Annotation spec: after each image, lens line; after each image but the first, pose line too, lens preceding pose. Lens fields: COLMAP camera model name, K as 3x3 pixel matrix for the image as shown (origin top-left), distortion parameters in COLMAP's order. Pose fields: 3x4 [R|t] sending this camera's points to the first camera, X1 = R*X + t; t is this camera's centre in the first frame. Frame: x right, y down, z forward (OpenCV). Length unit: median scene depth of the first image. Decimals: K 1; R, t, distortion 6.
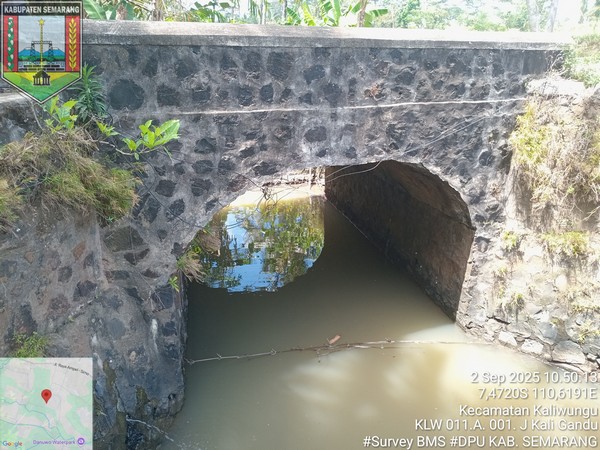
lens RADIAL K [[446.0, 0, 296.2], [0, 446.0, 221.8], [0, 0, 1]] dist [0.017246, -0.042168]
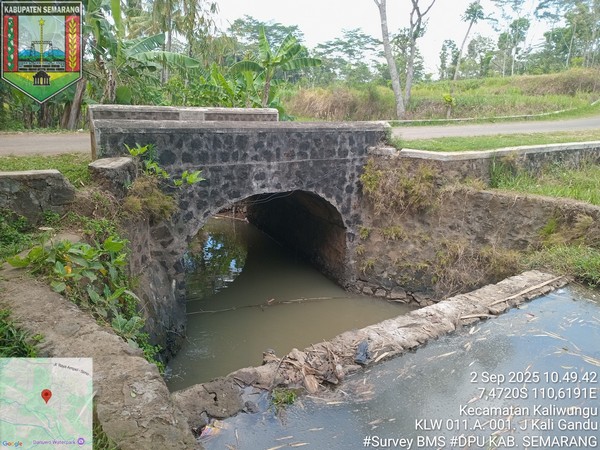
lens RADIAL K [[446.0, 0, 301.9], [0, 446.0, 220.3], [0, 0, 1]] dist [0.017246, -0.042168]
pose [[0.972324, -0.028848, 0.231851, -0.208767], [0.048686, 0.995581, -0.080305, 0.137638], [-0.228509, 0.089370, 0.969431, -0.786536]]
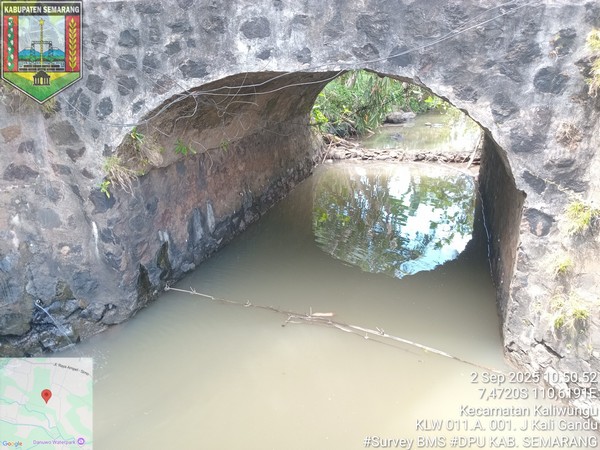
lens RADIAL K [[446.0, 0, 298.3], [0, 446.0, 224.4], [0, 0, 1]] dist [0.017246, -0.042168]
pose [[0.846404, 0.167496, -0.505516, 0.528653], [-0.161052, 0.985309, 0.056815, 0.084492], [0.507606, 0.033325, 0.860945, 0.337267]]
